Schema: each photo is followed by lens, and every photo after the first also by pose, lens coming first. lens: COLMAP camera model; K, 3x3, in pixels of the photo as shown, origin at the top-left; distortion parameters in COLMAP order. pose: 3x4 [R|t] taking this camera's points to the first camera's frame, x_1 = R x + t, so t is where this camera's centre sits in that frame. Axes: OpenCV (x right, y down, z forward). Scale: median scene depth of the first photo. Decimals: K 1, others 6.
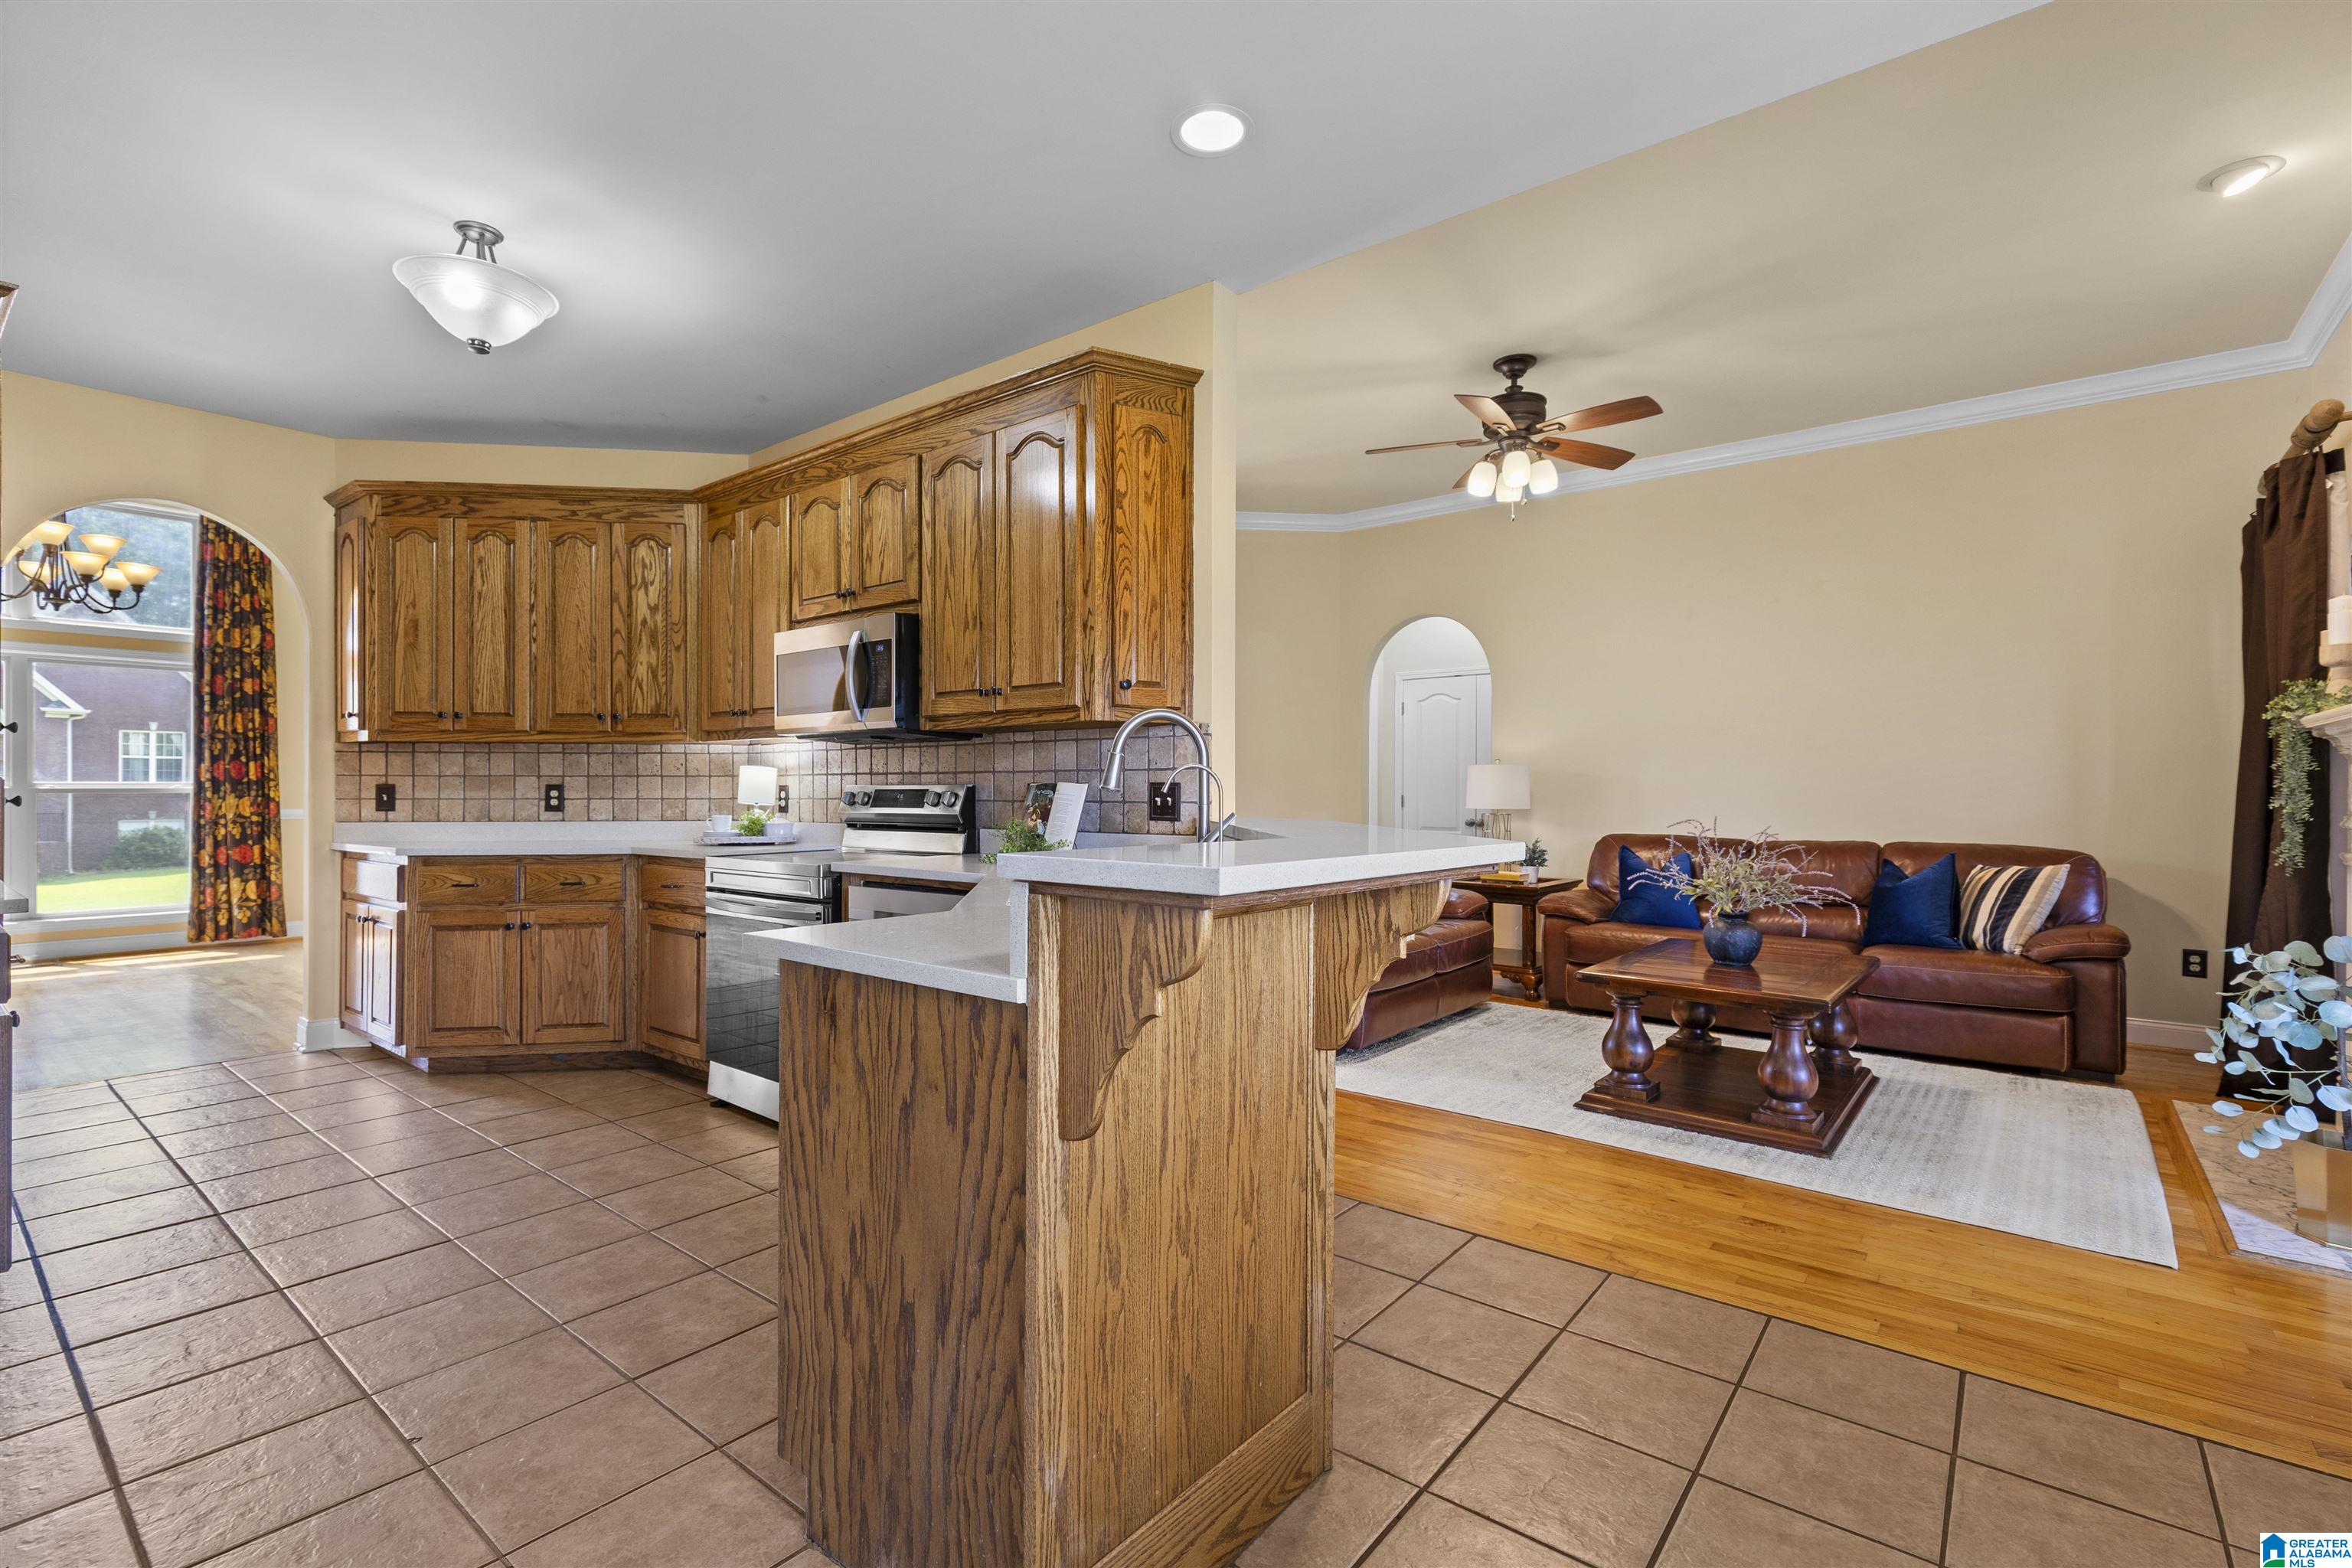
lens RADIAL K [[1055.6, 0, 1171.7], [0, 1055.6, 789.6], [0, 0, 1]] dist [0.021169, 0.000020]
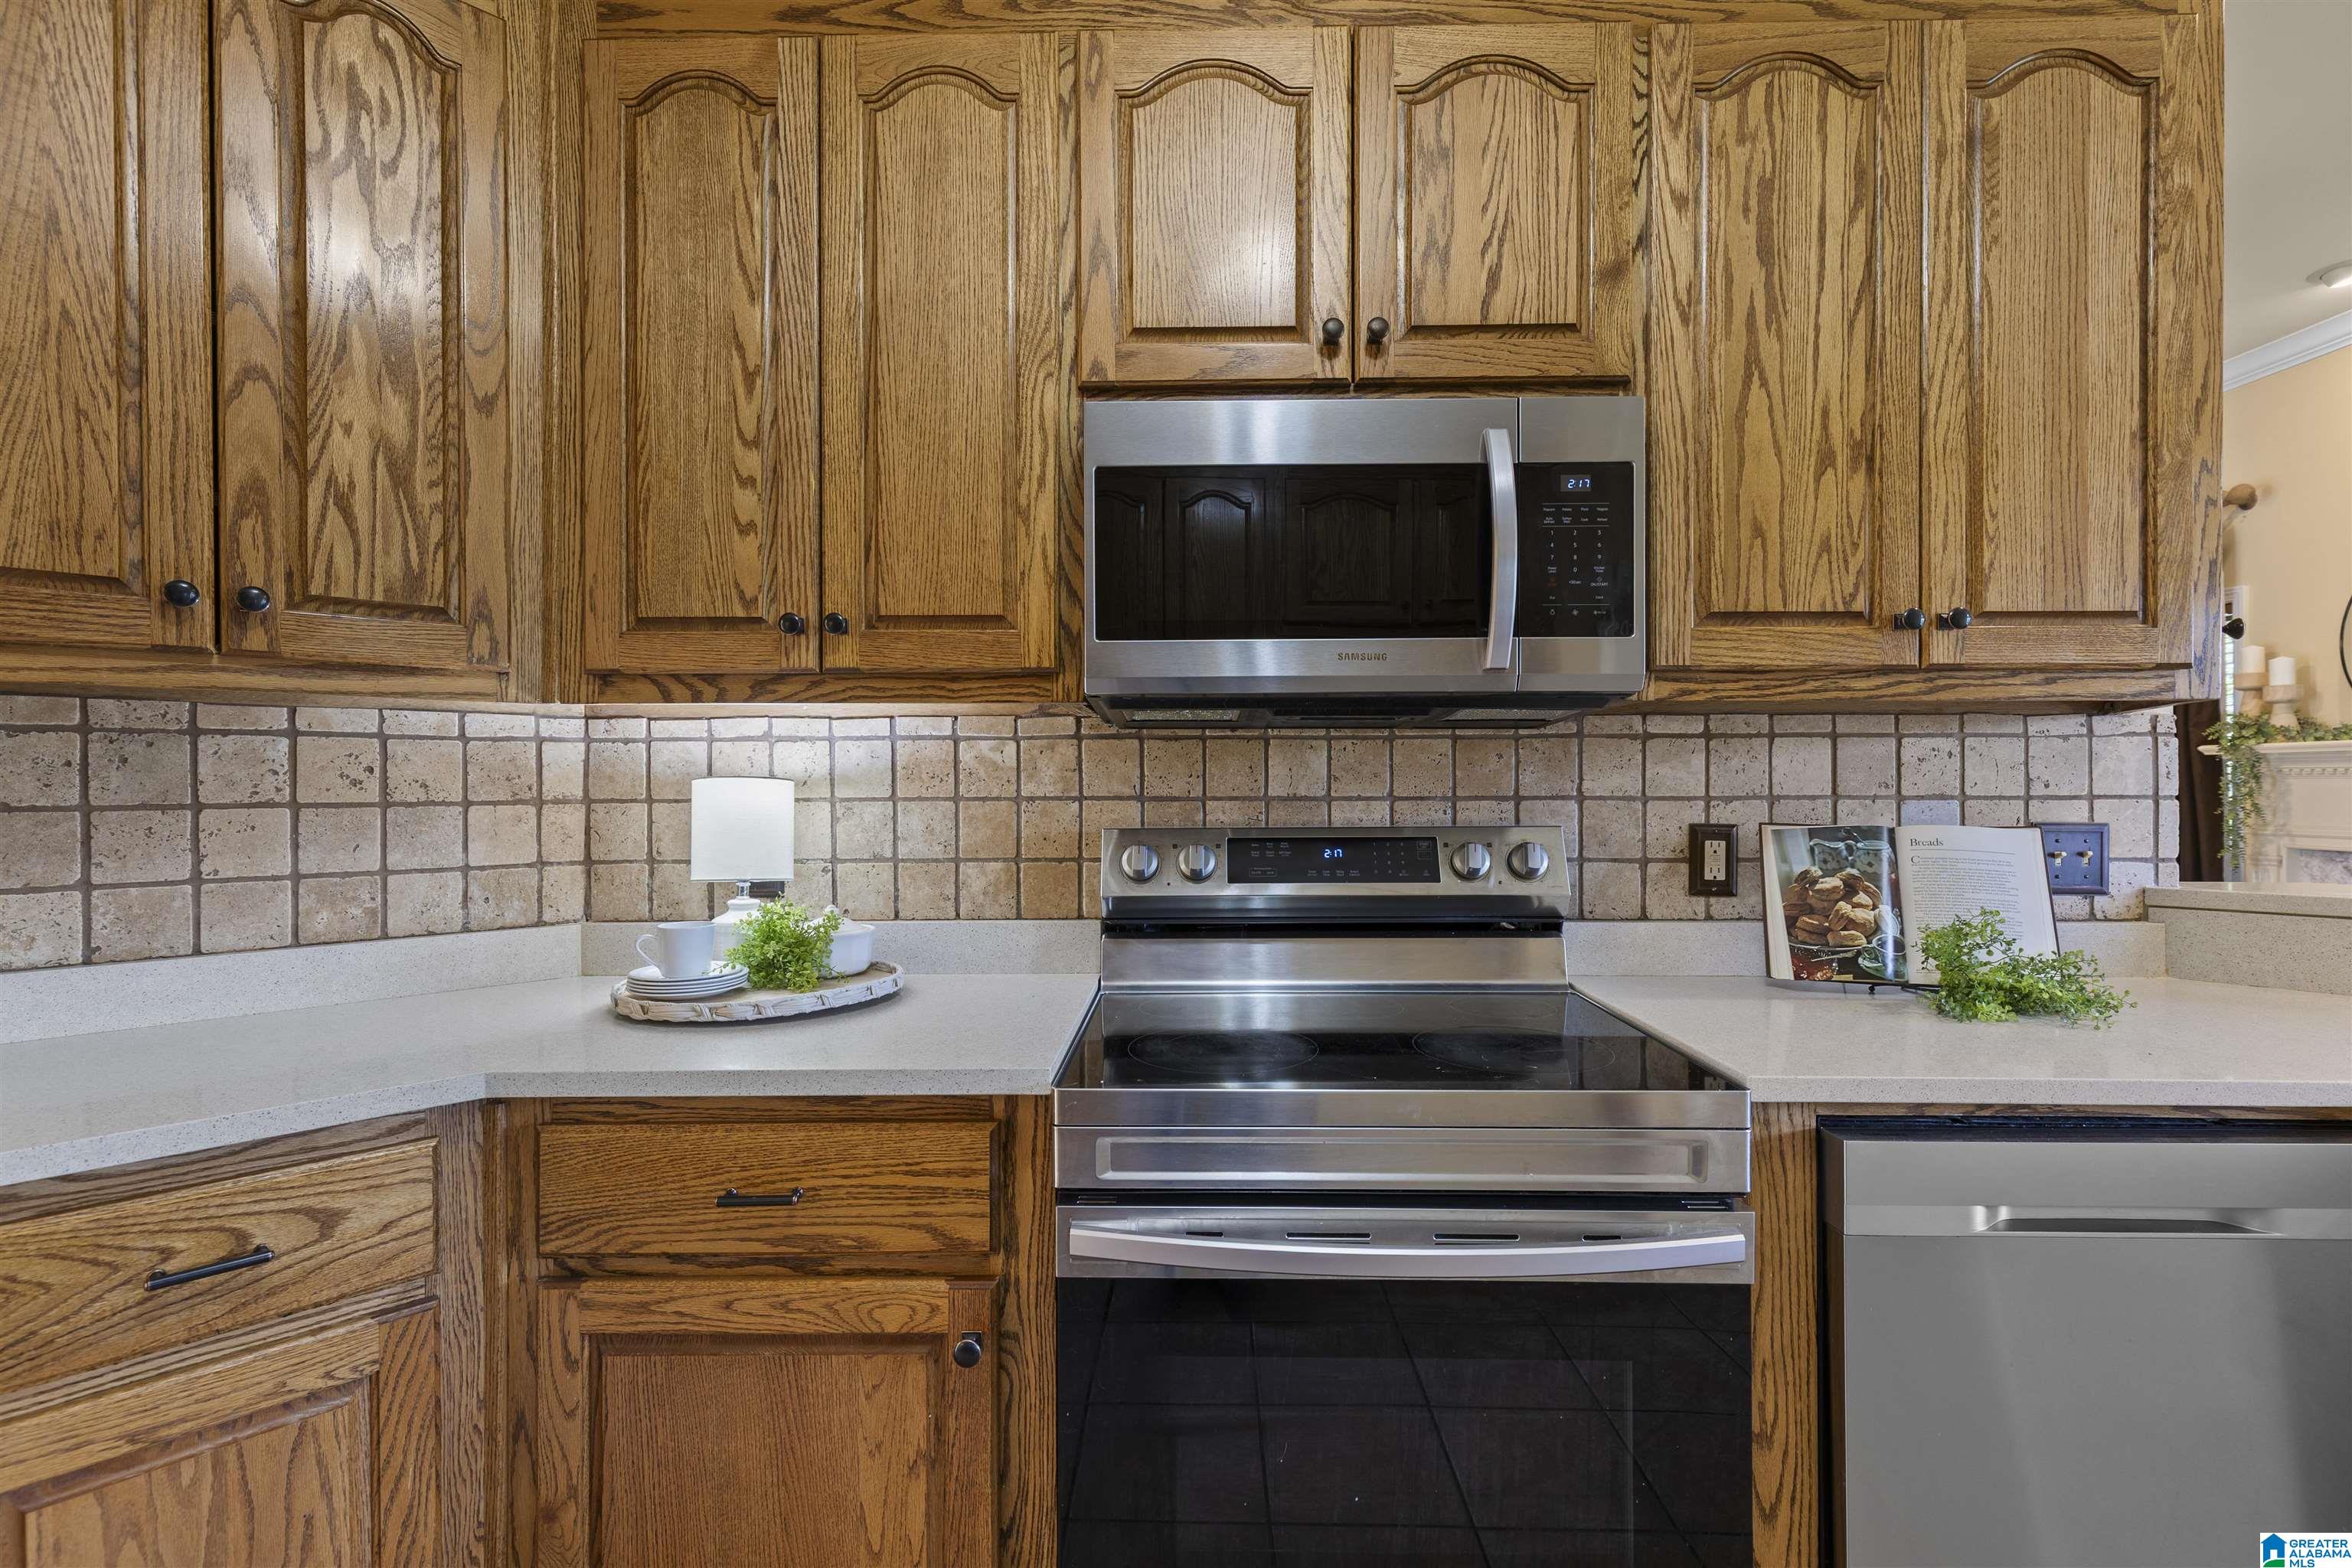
lens RADIAL K [[1067.7, 0, 1181.7], [0, 1067.7, 788.2], [0, 0, 1]] dist [0.010619, -0.000427]
pose [[0.786466, -0.001873, 0.617631, -0.537651], [0.003034, 0.999995, -0.000830, -0.019298], [-0.617626, 0.002527, 0.786468, 0.666232]]
